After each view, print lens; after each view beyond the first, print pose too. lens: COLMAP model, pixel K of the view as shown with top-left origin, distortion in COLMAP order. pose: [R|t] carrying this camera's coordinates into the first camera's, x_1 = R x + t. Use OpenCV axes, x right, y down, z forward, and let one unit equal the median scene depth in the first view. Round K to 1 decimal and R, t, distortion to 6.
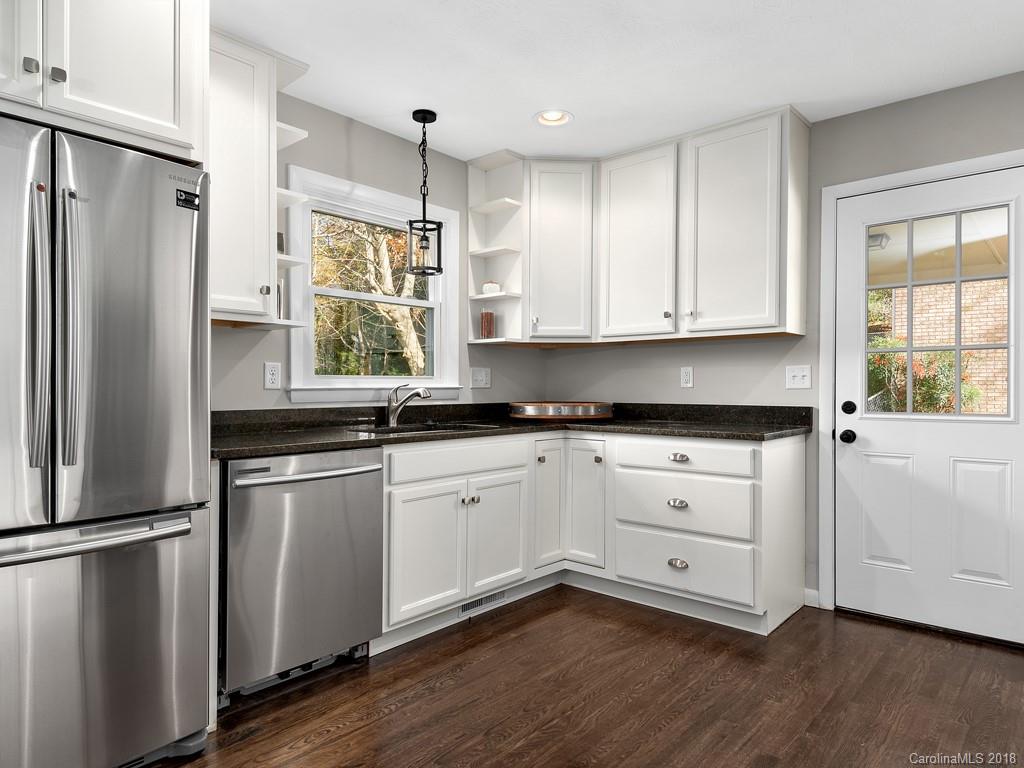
lens RADIAL K [[628.4, 0, 512.0], [0, 628.4, 384.0], [0, 0, 1]] dist [-0.004385, -0.001293]
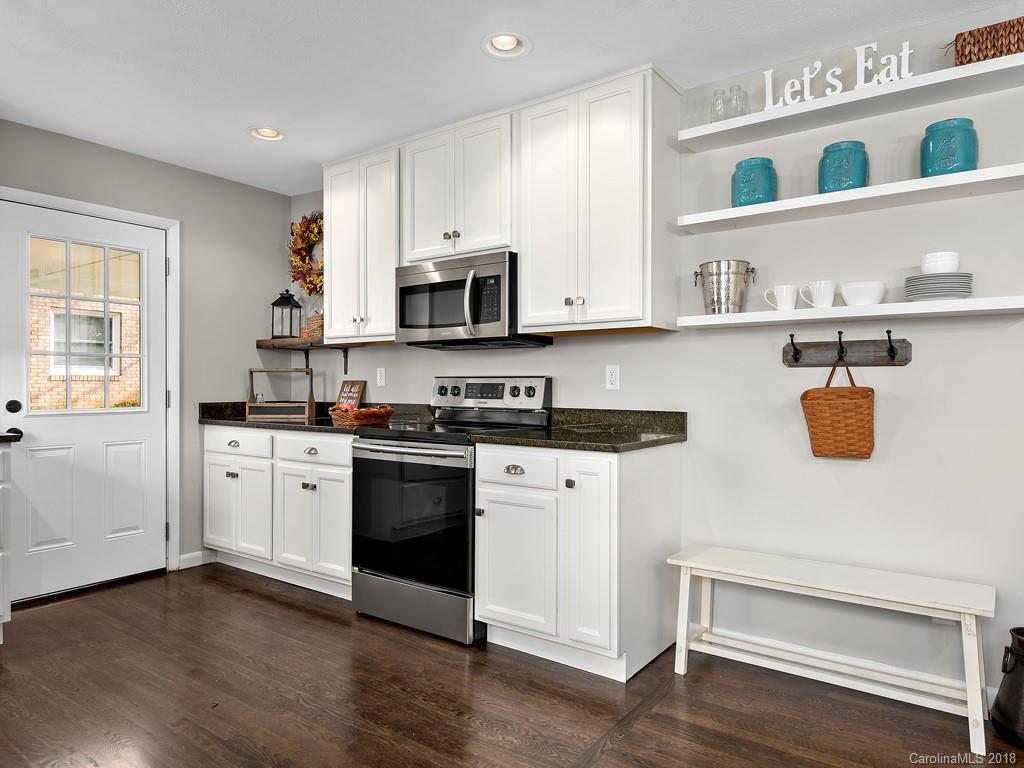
lens RADIAL K [[672.1, 0, 512.0], [0, 672.1, 384.0], [0, 0, 1]] dist [0.000083, -0.000590]
pose [[-0.078842, 0.000912, 0.996887, -0.715955], [-0.002169, 0.999997, -0.001087, -0.000020], [-0.996885, -0.002248, -0.078840, 0.309685]]
